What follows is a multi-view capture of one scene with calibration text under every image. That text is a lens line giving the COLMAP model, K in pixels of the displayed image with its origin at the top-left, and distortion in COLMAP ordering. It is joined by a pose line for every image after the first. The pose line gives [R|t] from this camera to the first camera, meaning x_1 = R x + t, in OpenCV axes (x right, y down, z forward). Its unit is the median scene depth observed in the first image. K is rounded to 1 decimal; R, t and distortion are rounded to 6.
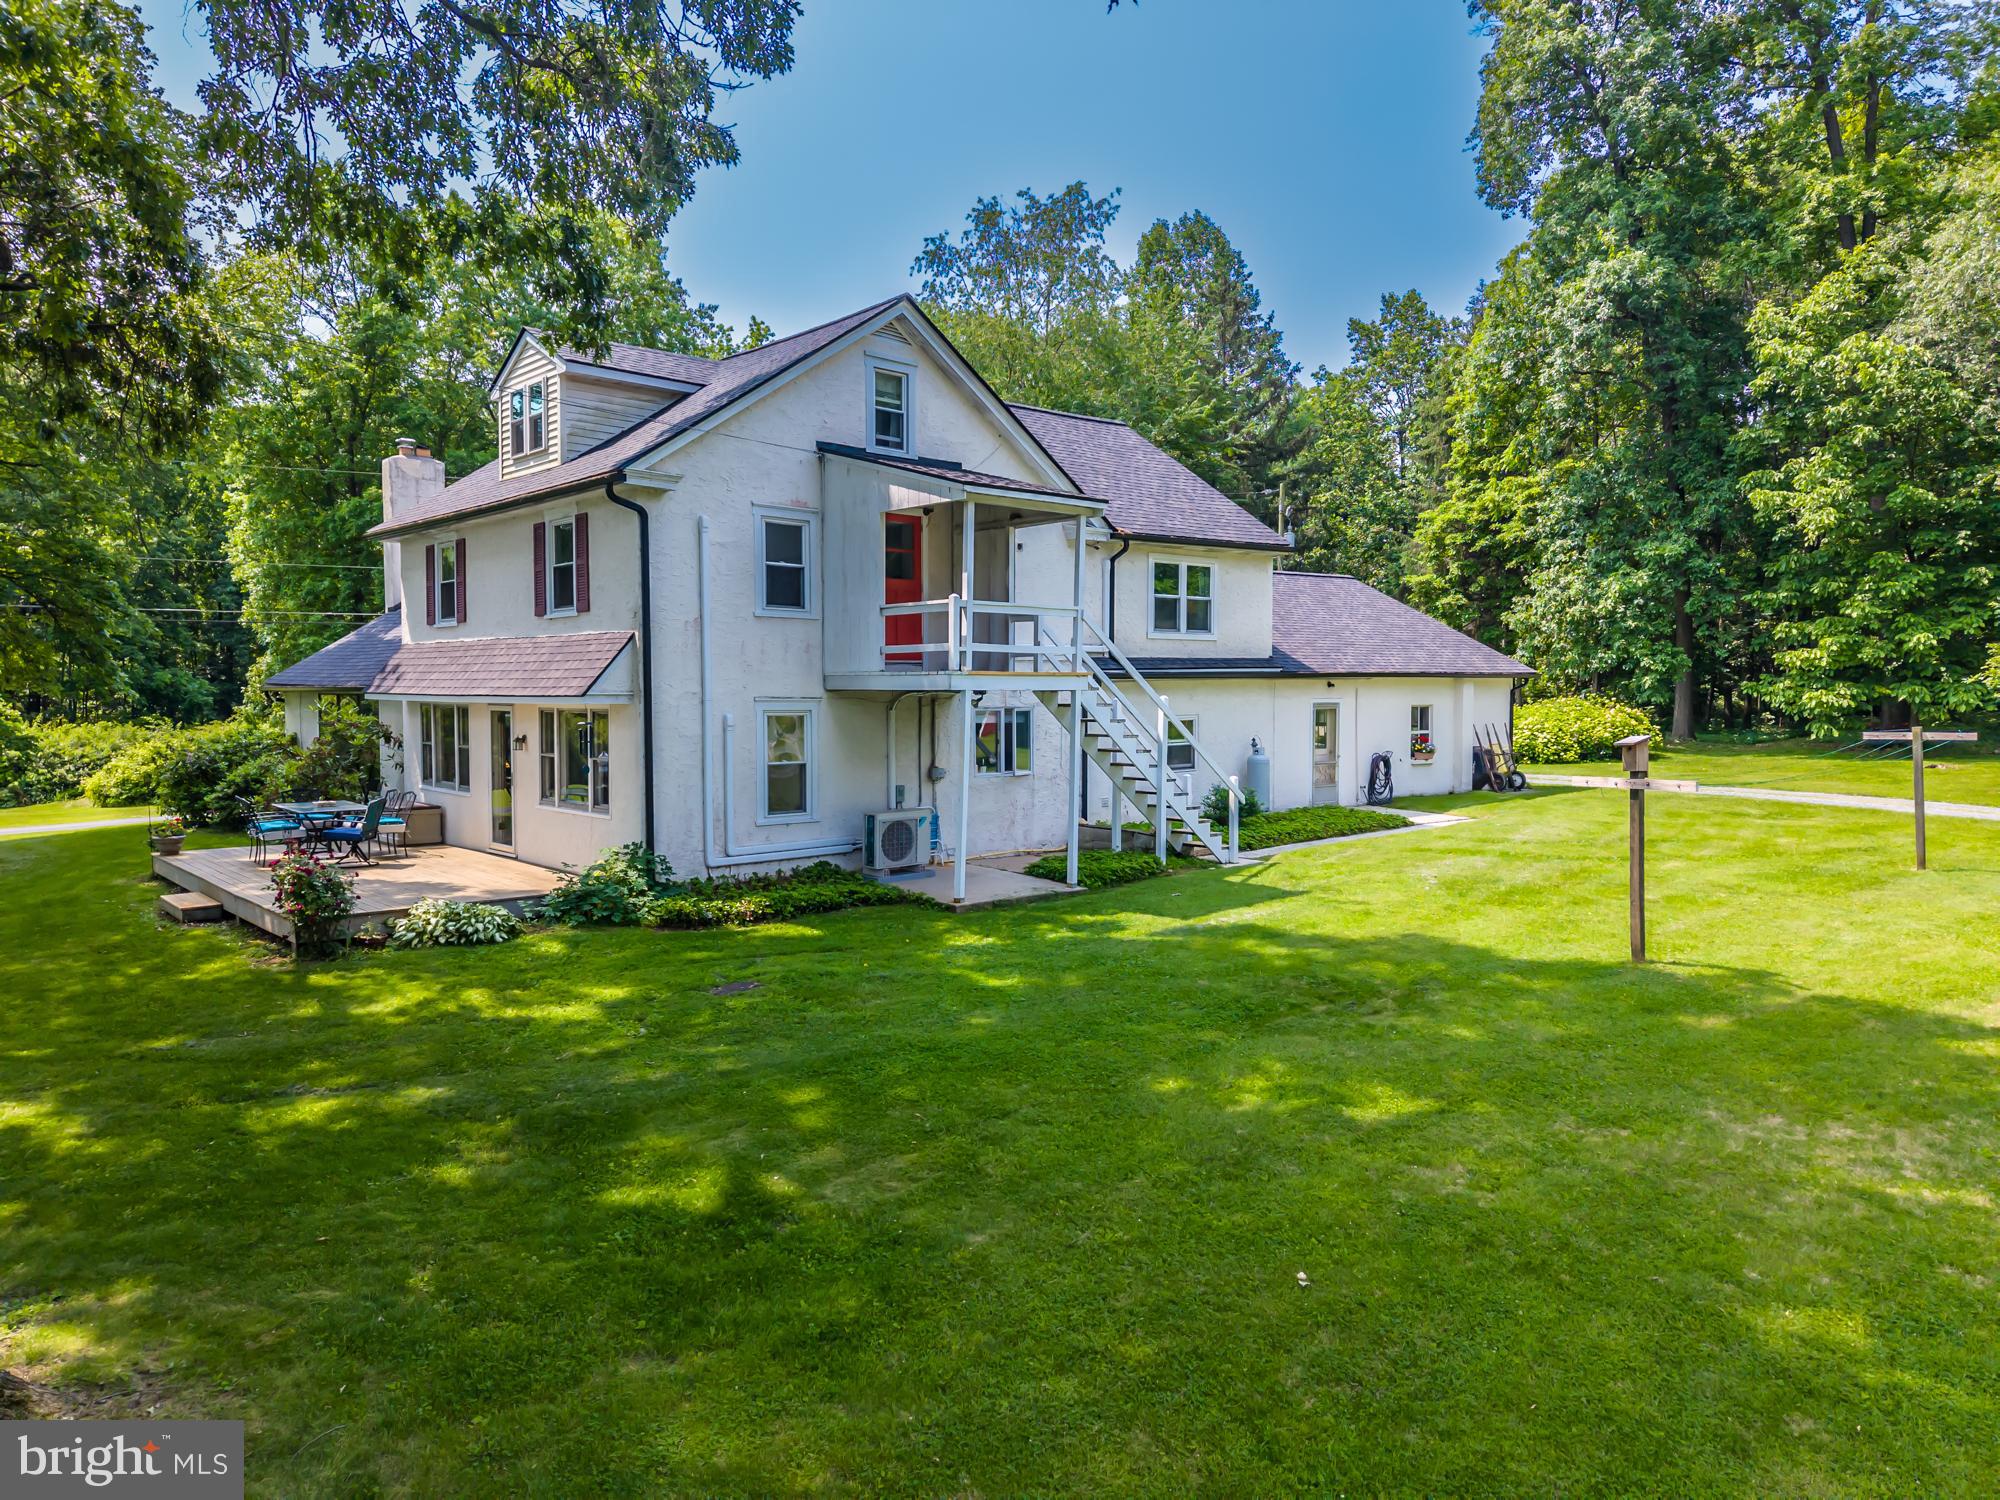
lens RADIAL K [[1344.6, 0, 1012.6], [0, 1344.6, 755.0], [0, 0, 1]] dist [0.012834, -0.009027]
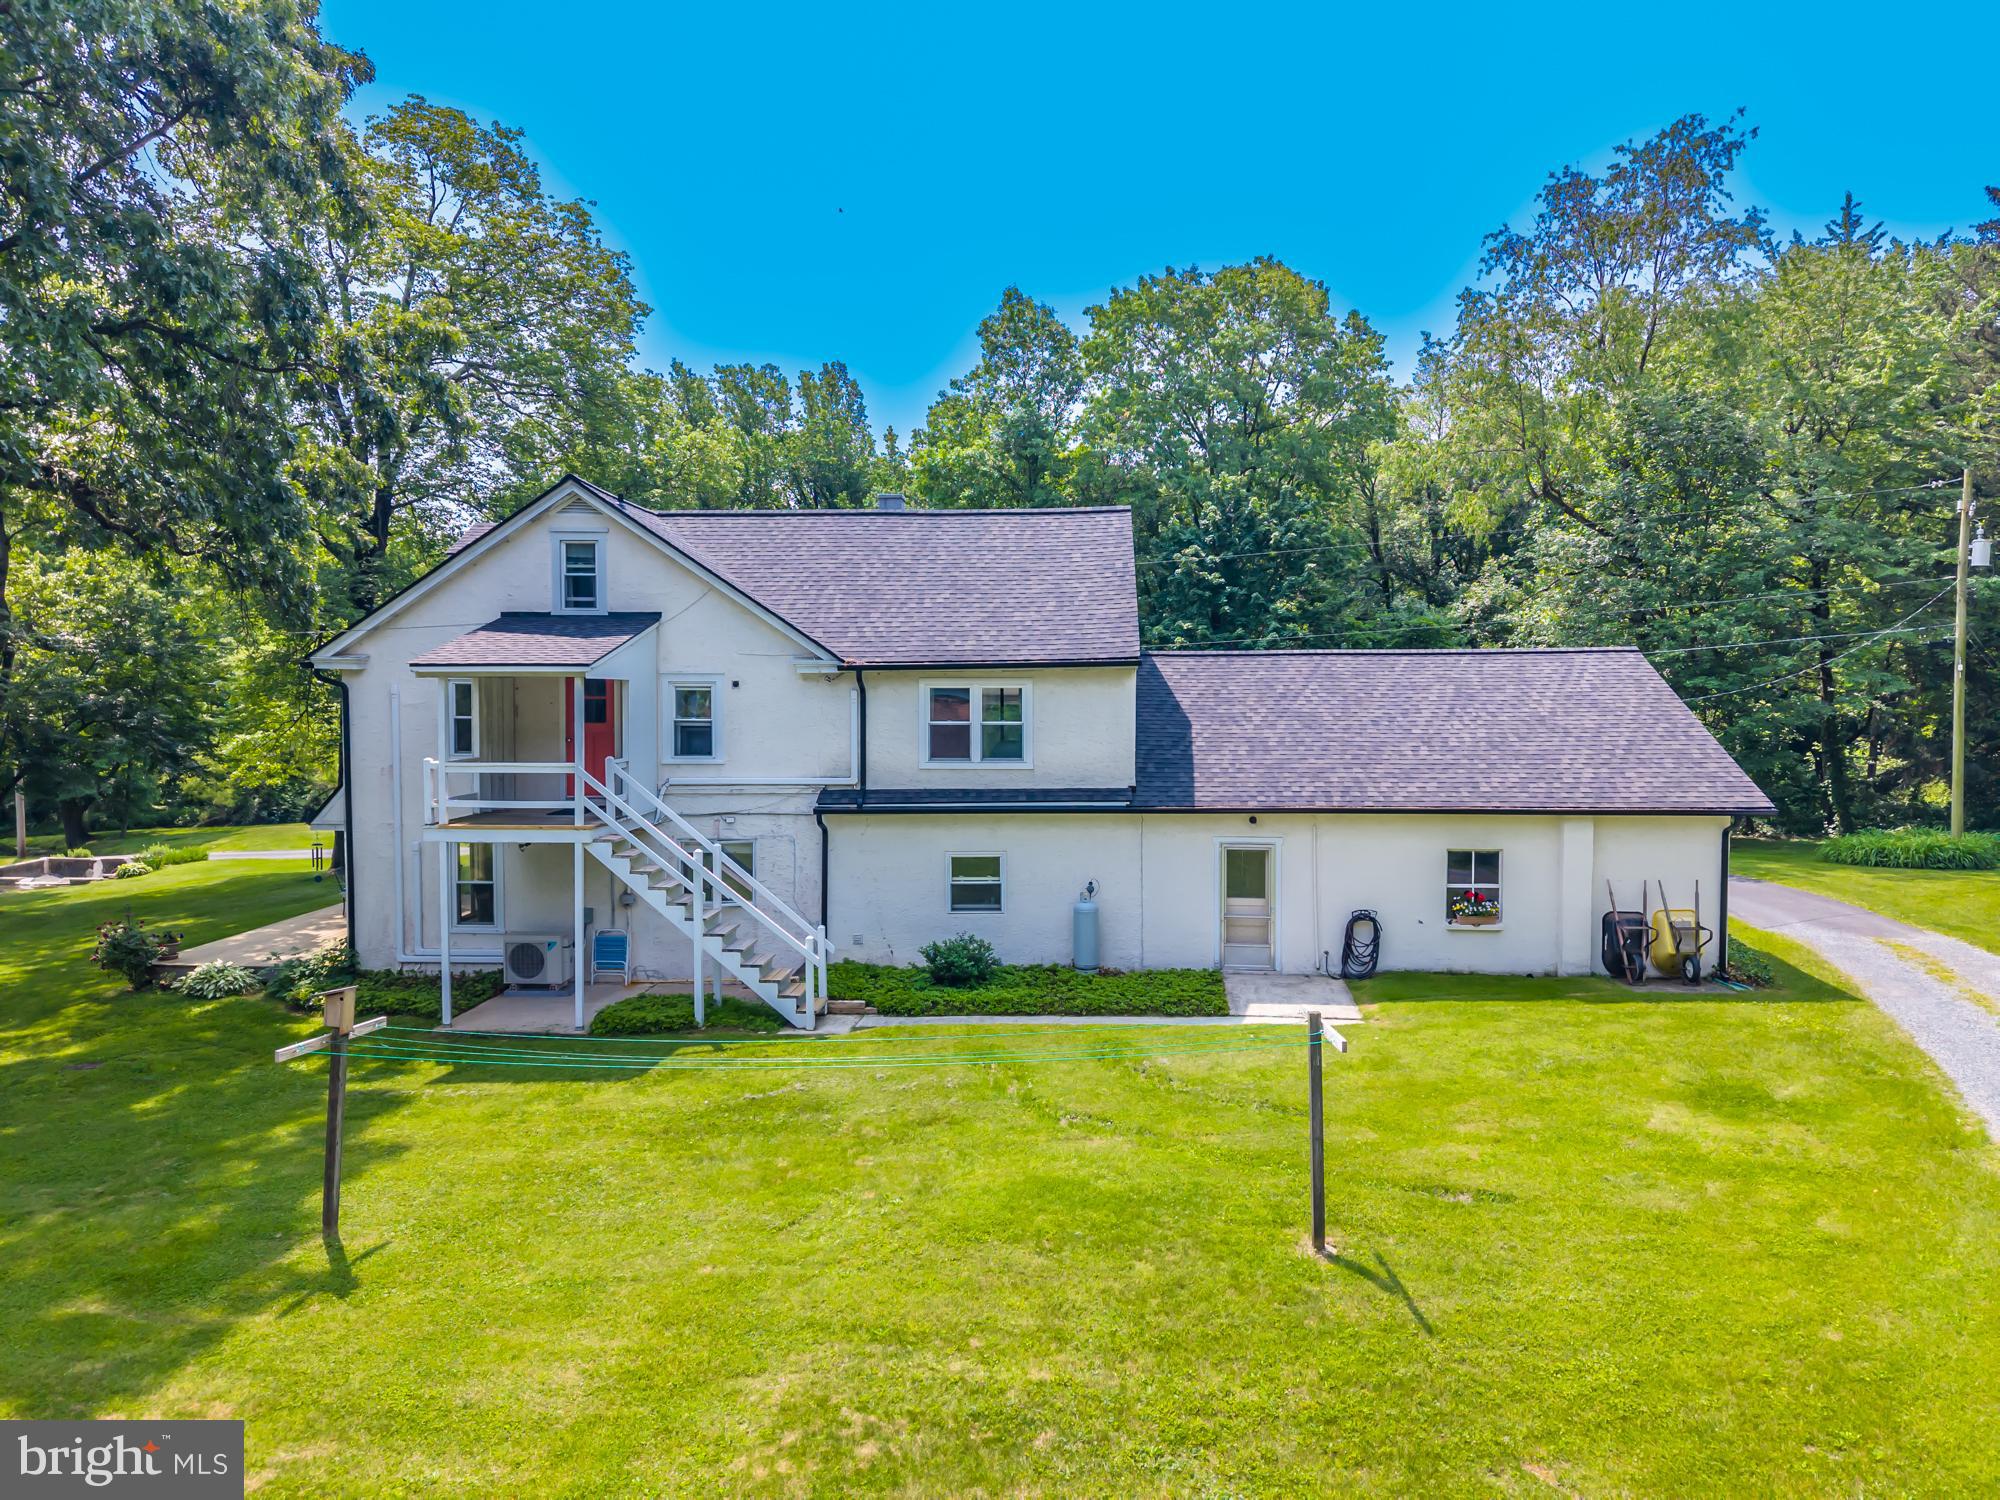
lens RADIAL K [[1344.6, 0, 1012.4], [0, 1344.6, 749.4], [0, 0, 1]] dist [0.012834, -0.009027]
pose [[0.717622, 0.036947, -0.695452, 0.779477], [-0.037139, 0.999201, 0.014761, -0.114654], [0.695442, 0.015236, 0.718421, 0.364359]]
